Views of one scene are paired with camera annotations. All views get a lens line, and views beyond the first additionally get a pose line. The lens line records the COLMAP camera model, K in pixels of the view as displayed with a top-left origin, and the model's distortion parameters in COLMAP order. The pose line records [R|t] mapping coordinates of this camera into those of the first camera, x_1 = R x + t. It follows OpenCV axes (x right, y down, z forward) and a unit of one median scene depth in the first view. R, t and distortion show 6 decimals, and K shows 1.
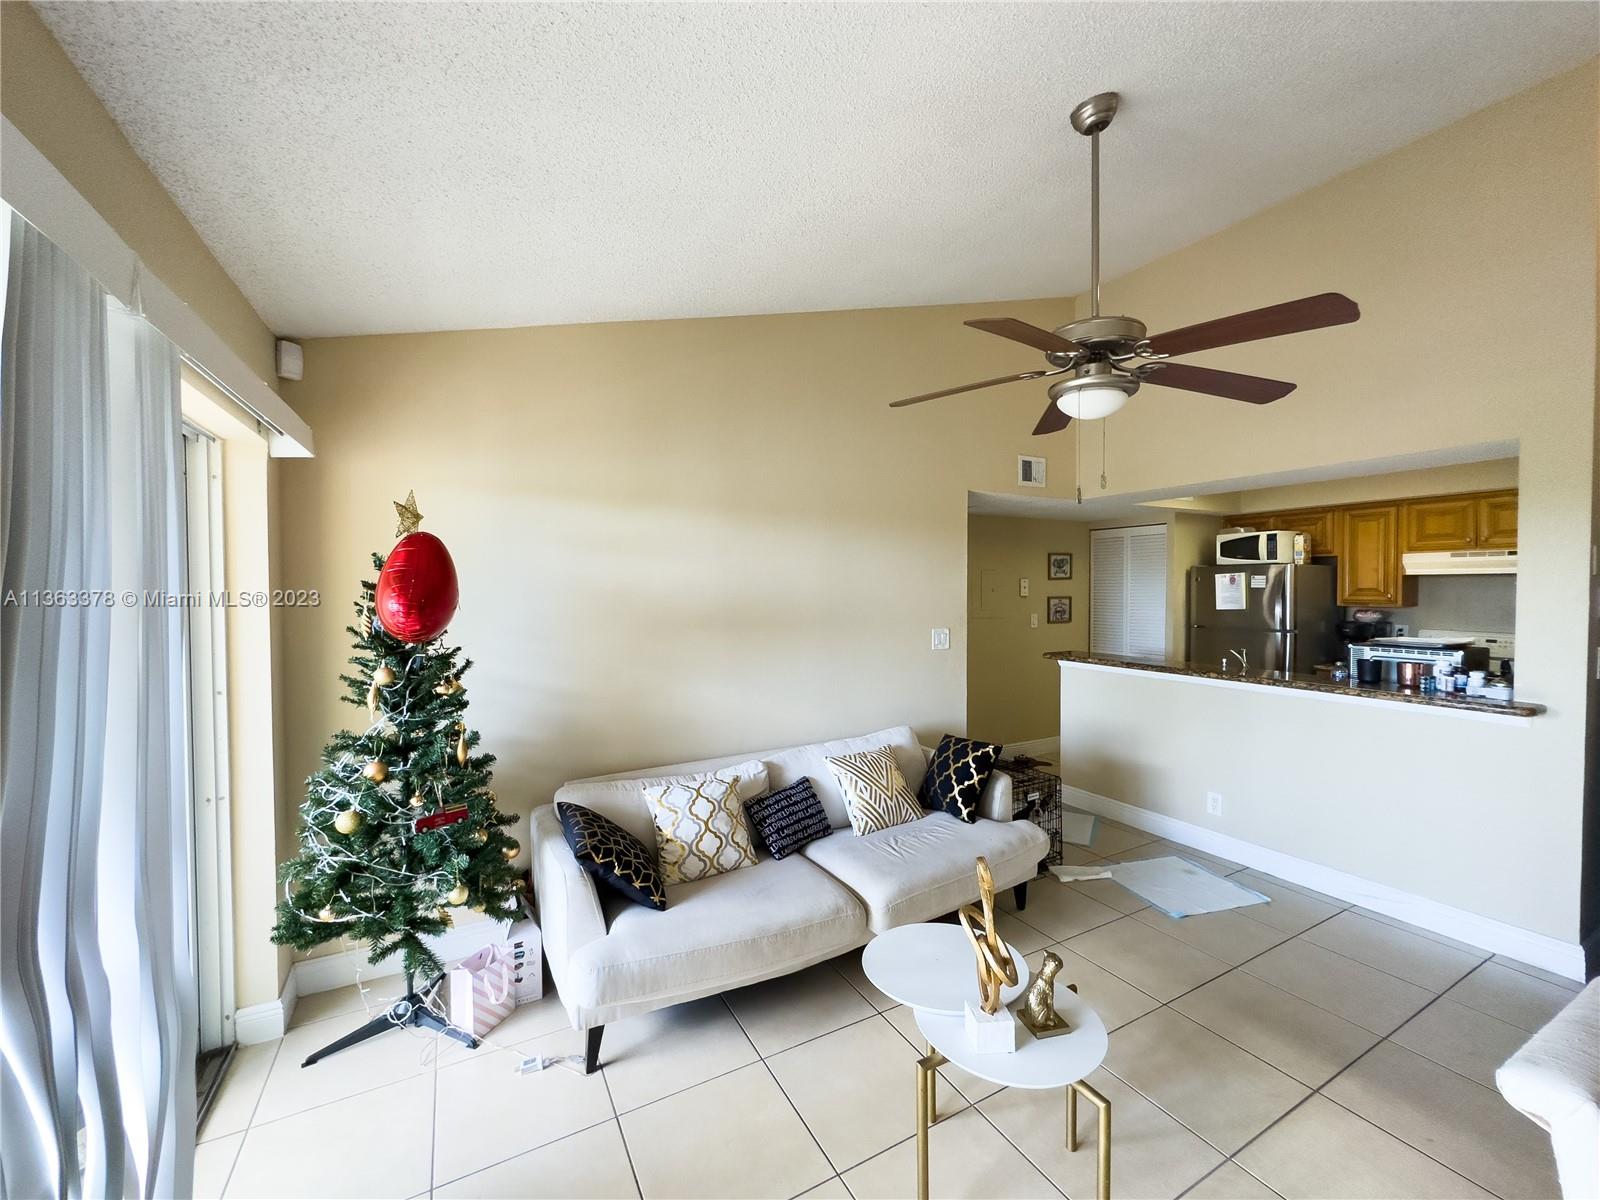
lens RADIAL K [[638.8, 0, 800.0], [0, 638.8, 600.0], [0, 0, 1]] dist [-0.012225, -0.000104]
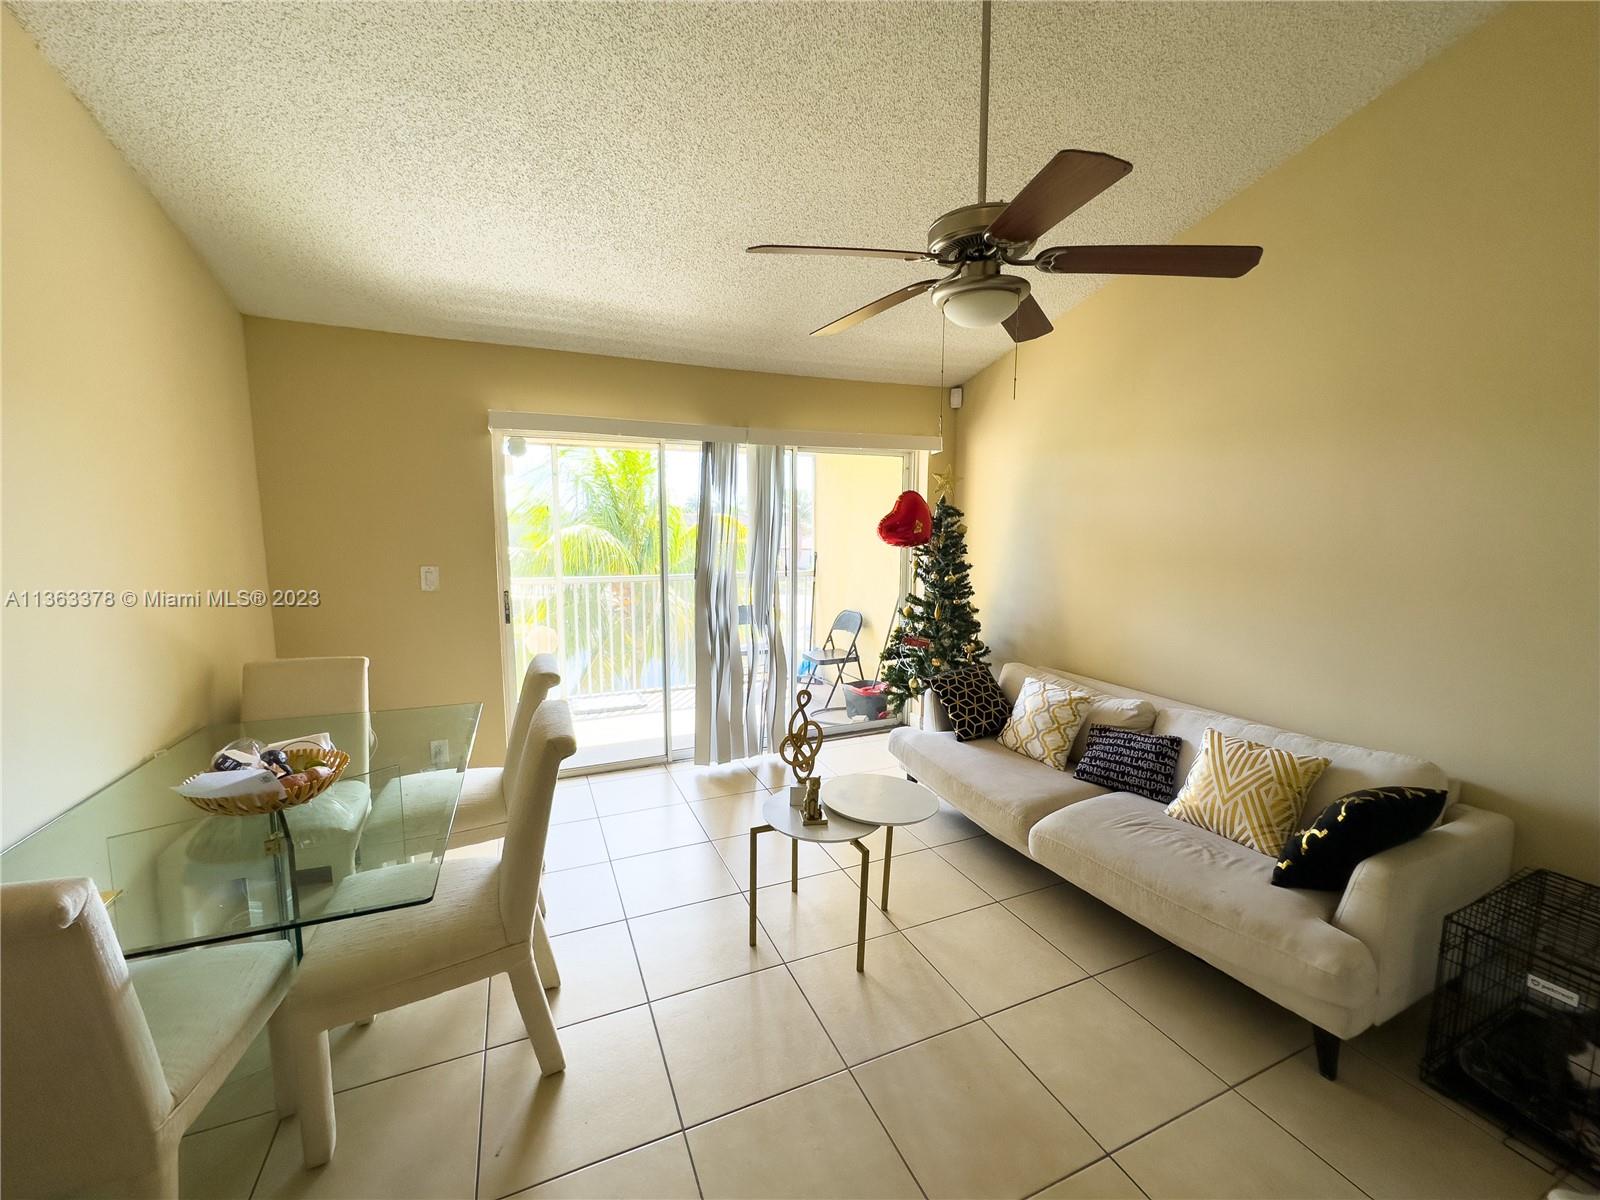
lens RADIAL K [[638.8, 0, 800.0], [0, 638.8, 600.0], [0, 0, 1]] dist [-0.012225, -0.000104]
pose [[-0.083028, 0.124248, -0.988771, 1.066828], [-0.027735, 0.991525, 0.126922, -0.009936], [0.996161, 0.037962, -0.078878, 0.644093]]
